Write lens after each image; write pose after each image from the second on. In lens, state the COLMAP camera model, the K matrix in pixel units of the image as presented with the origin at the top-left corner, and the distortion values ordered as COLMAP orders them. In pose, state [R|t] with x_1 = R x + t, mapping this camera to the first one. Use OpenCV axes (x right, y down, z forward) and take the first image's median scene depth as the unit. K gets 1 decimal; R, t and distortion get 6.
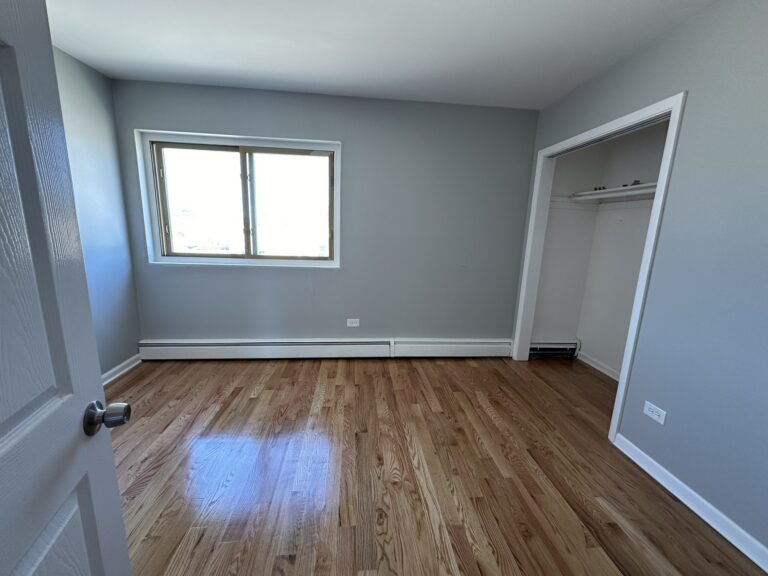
lens RADIAL K [[305.4, 0, 381.7], [0, 305.4, 287.6], [0, 0, 1]] dist [-0.002177, 0.000658]
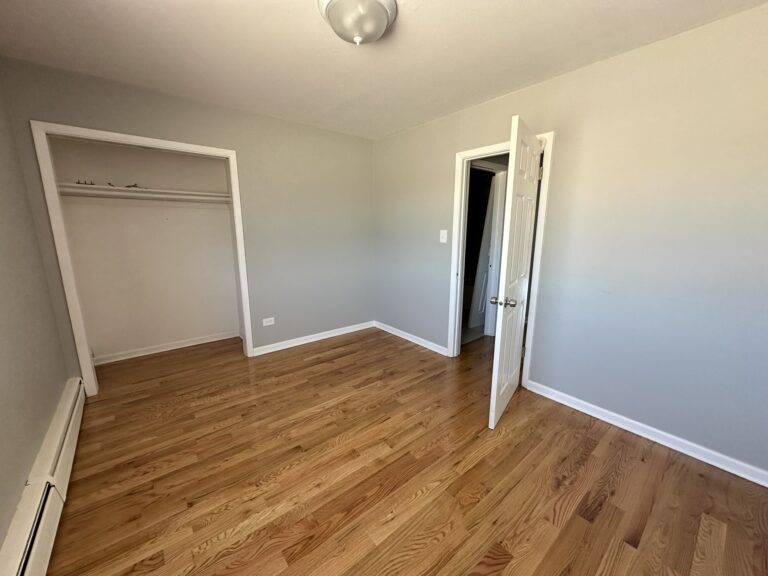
lens RADIAL K [[305.4, 0, 383.0], [0, 305.4, 287.7], [0, 0, 1]] dist [-0.002177, 0.000658]
pose [[-0.561732, -0.195889, 0.803794, -0.764260], [0.136773, 0.936207, 0.323743, -0.238661], [-0.815935, 0.291794, -0.499105, 0.970793]]
